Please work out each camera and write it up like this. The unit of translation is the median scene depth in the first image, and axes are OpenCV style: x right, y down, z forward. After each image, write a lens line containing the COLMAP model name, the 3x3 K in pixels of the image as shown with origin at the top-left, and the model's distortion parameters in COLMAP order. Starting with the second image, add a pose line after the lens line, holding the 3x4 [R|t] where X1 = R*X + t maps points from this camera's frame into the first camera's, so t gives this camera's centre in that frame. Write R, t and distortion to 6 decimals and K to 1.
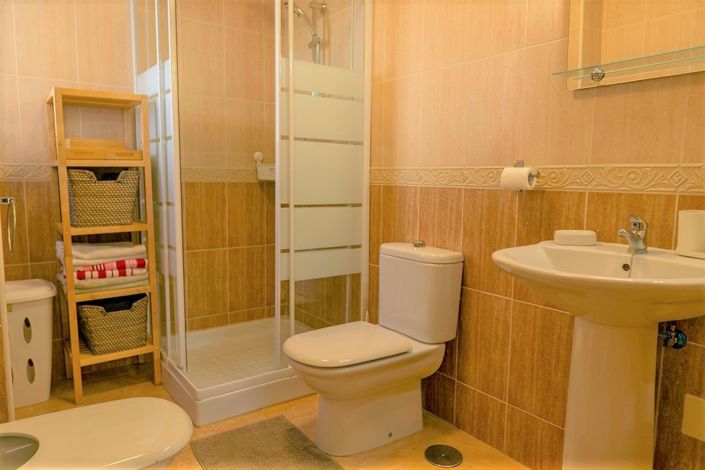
lens RADIAL K [[488.1, 0, 347.5], [0, 488.1, 235.6], [0, 0, 1]] dist [-0.001197, -0.002694]
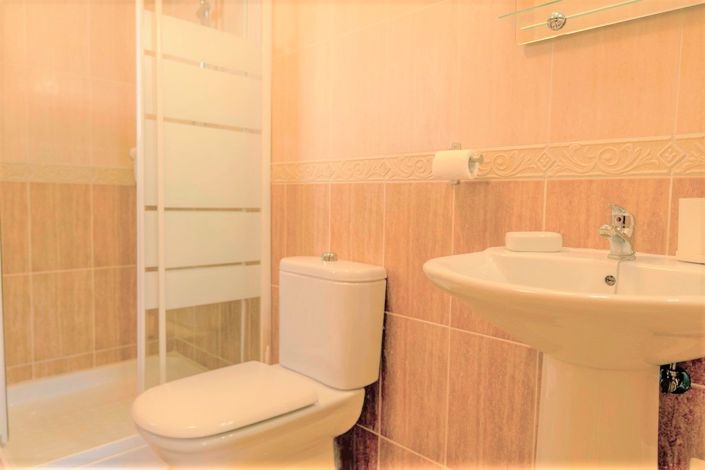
lens RADIAL K [[488.1, 0, 347.5], [0, 488.1, 235.6], [0, 0, 1]] dist [-0.001197, -0.002694]
pose [[0.990146, -0.004282, 0.139972, 0.071739], [0.010873, 0.998866, -0.046356, 0.020688], [-0.139615, 0.047421, 0.989070, 0.253848]]
